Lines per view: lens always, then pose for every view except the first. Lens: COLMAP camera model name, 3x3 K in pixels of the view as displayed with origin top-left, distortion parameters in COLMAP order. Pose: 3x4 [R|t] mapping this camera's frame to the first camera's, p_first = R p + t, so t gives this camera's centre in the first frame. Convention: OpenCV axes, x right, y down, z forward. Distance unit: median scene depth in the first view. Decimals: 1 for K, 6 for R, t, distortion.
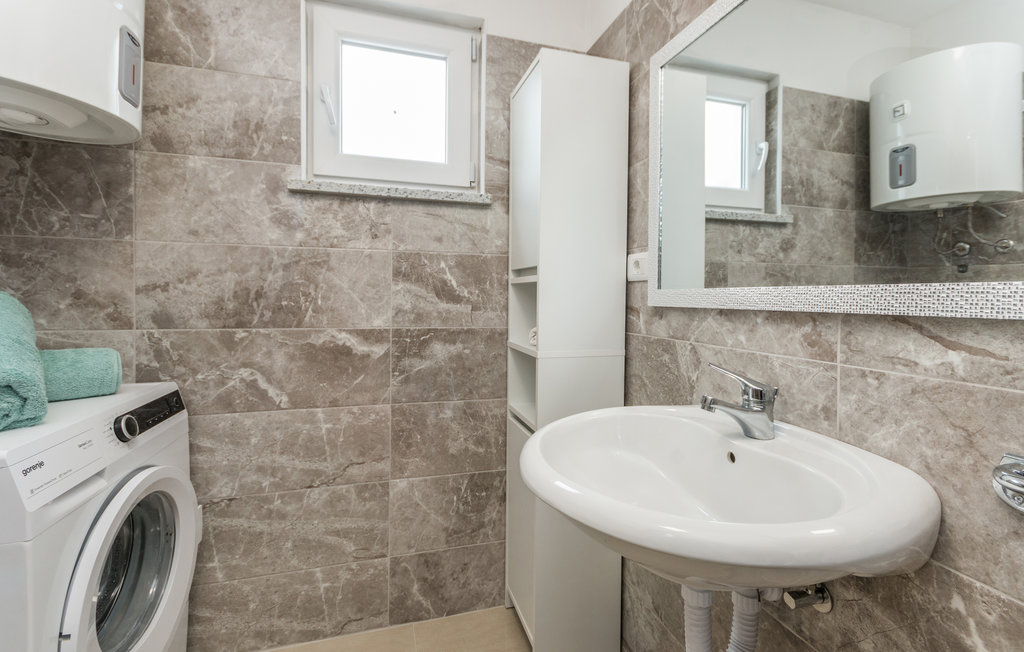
lens RADIAL K [[461.9, 0, 516.0], [0, 461.9, 303.6], [0, 0, 1]] dist [0.005451, 0.000937]
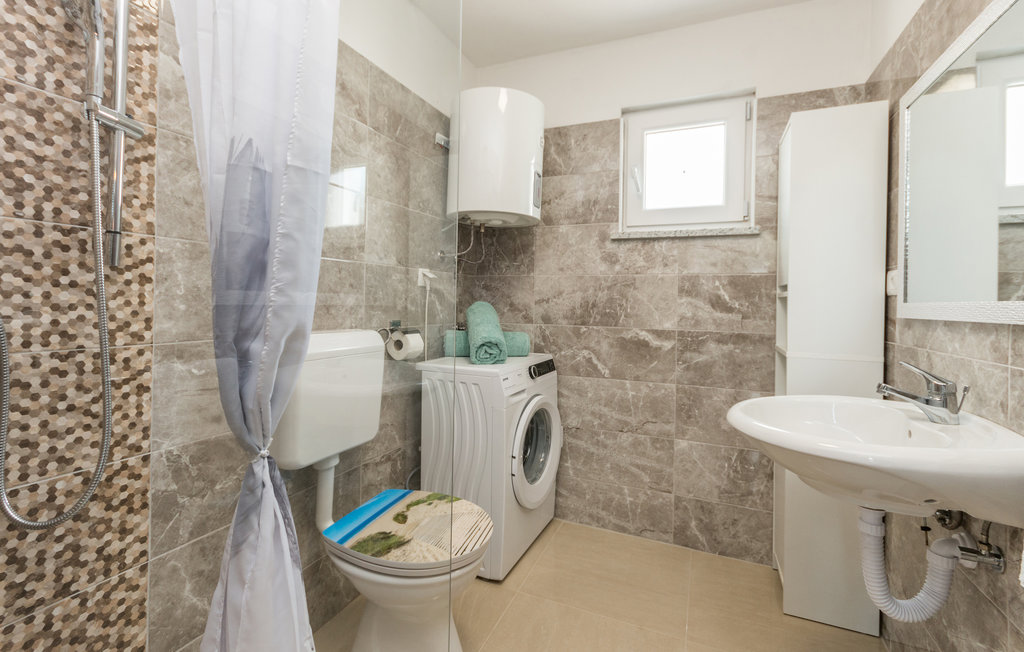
lens RADIAL K [[461.9, 0, 522.4], [0, 461.9, 301.5], [0, 0, 1]] dist [0.005451, 0.000937]
pose [[0.782346, 0.001492, -0.622842, 0.252637], [-0.018331, 0.999619, -0.020632, 0.005312], [0.622574, 0.027559, 0.782076, -0.414629]]
